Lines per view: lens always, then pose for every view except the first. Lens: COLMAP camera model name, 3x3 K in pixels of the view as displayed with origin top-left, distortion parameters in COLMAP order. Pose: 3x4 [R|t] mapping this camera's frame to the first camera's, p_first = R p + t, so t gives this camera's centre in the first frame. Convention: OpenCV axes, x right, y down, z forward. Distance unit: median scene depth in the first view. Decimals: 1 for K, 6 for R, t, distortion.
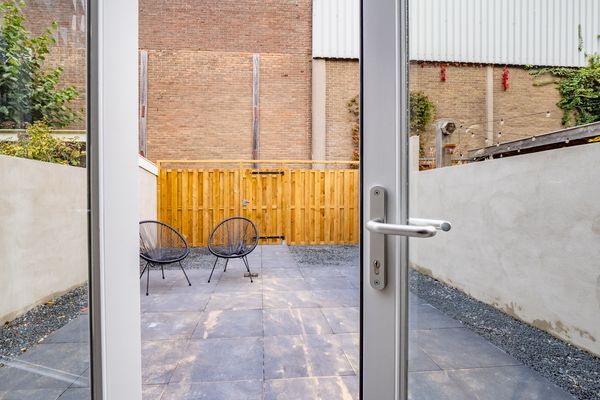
lens RADIAL K [[298.6, 0, 295.1], [0, 298.6, 197.0], [0, 0, 1]] dist [-0.002434, -0.000262]
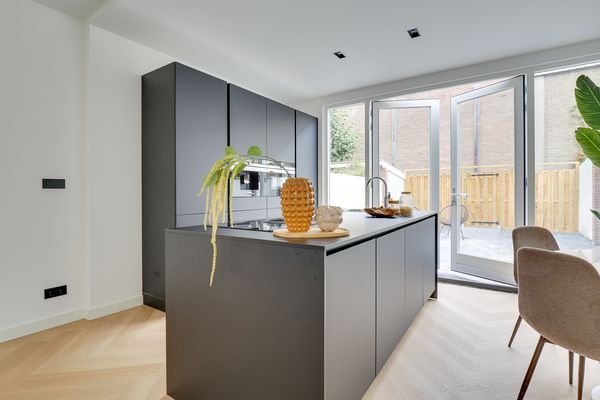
lens RADIAL K [[300.0, 0, 300.6], [0, 300.0, 192.8], [0, 0, 1]] dist [-0.003481, -0.000937]
pose [[0.755192, -0.001256, -0.655502, 0.170080], [-0.006028, 0.999943, -0.008860, 0.017334], [0.655476, 0.010643, 0.755141, -0.577490]]
